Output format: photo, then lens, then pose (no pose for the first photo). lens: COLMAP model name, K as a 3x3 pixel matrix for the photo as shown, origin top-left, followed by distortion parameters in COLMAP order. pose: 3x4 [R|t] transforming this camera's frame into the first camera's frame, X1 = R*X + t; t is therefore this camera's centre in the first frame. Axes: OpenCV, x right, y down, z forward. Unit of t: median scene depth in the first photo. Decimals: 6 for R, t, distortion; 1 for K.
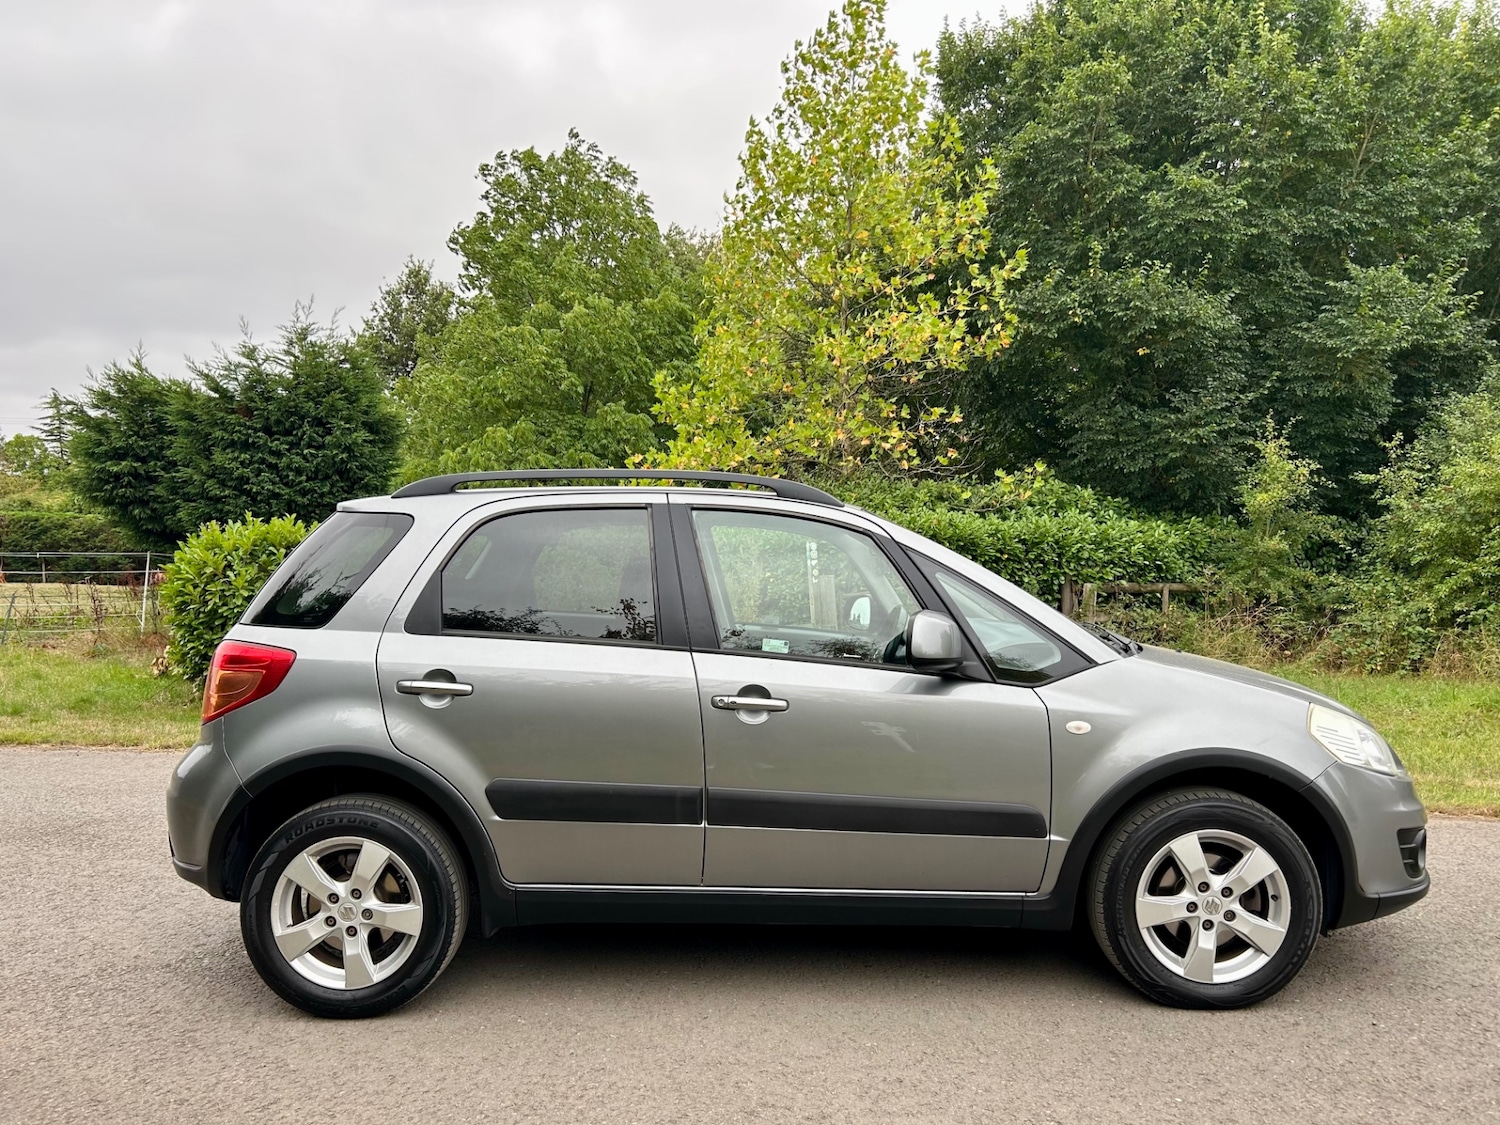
lens RADIAL K [[1136.0, 0, 748.1], [0, 1136.0, 570.9], [0, 0, 1]] dist [0.060509, -0.053755]
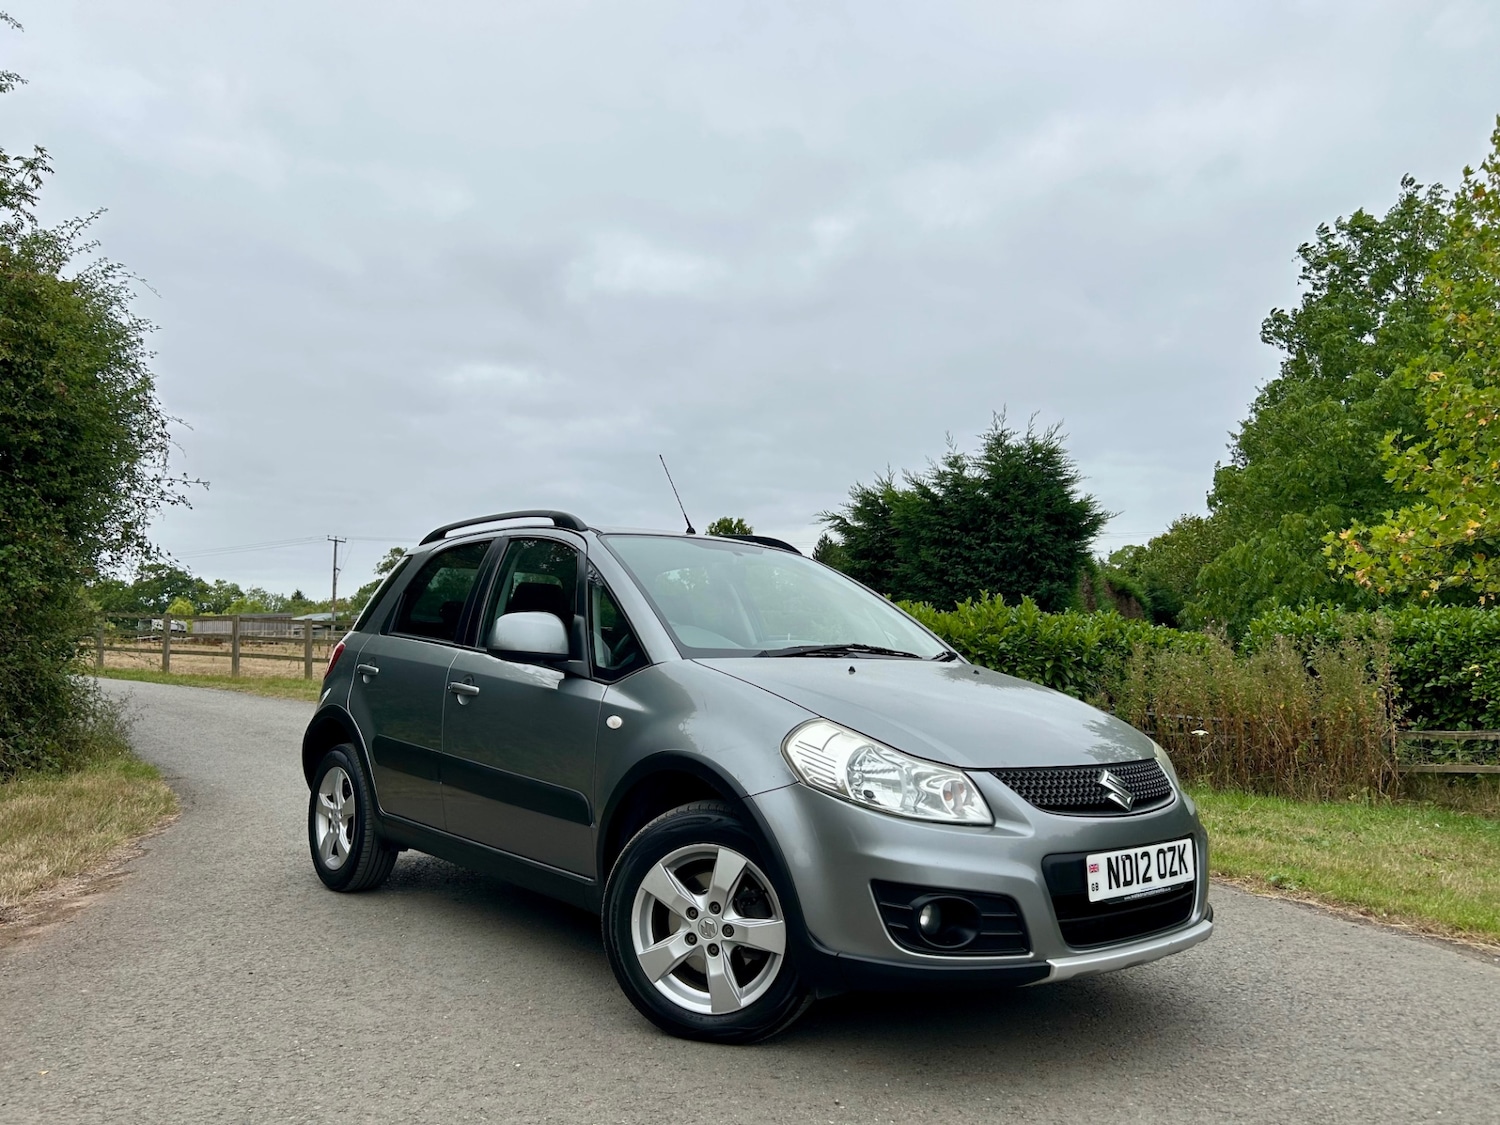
lens RADIAL K [[1136.0, 0, 741.5], [0, 1136.0, 565.5], [0, 0, 1]] dist [0.060509, -0.053755]
pose [[0.691853, -0.038540, -0.721009, 0.234499], [-0.034712, 0.995645, -0.086528, 0.018798], [0.721203, 0.084892, 0.687502, 0.074350]]
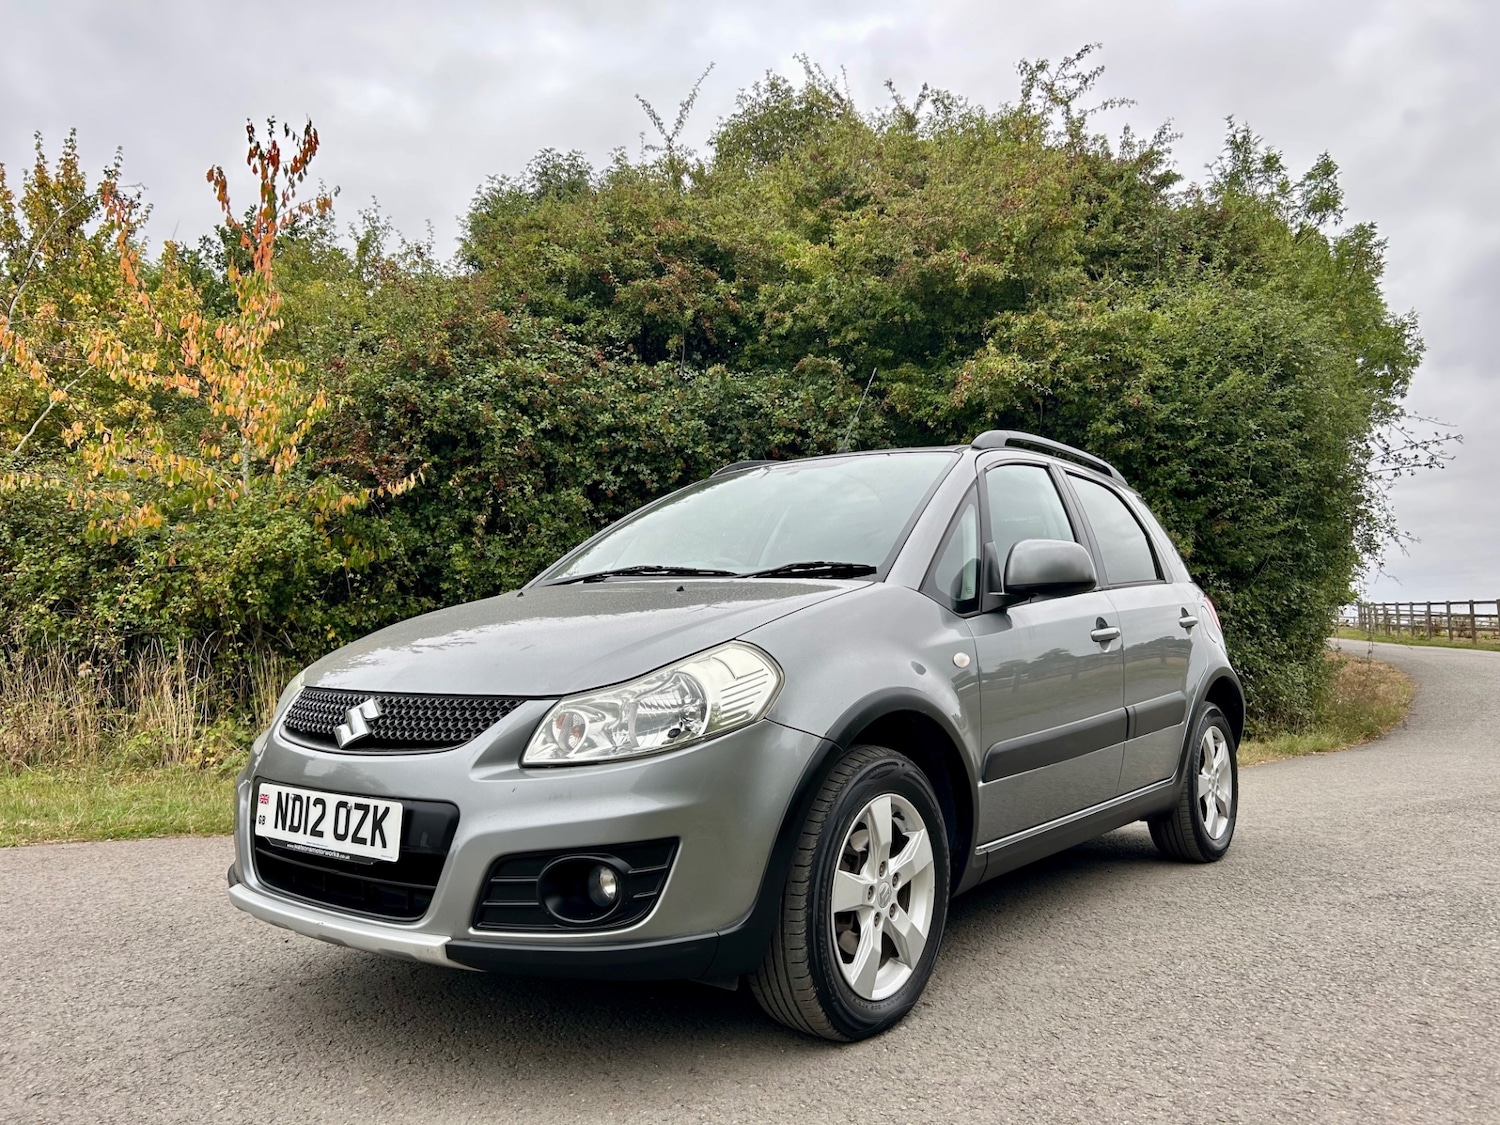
lens RADIAL K [[1136.0, 0, 753.5], [0, 1136.0, 554.7], [0, 0, 1]] dist [0.060509, -0.053755]
pose [[-0.587429, -0.056206, -0.807322, 0.231664], [-0.004064, 0.997778, -0.066508, 0.025453], [0.809266, -0.035788, -0.586352, 0.407484]]
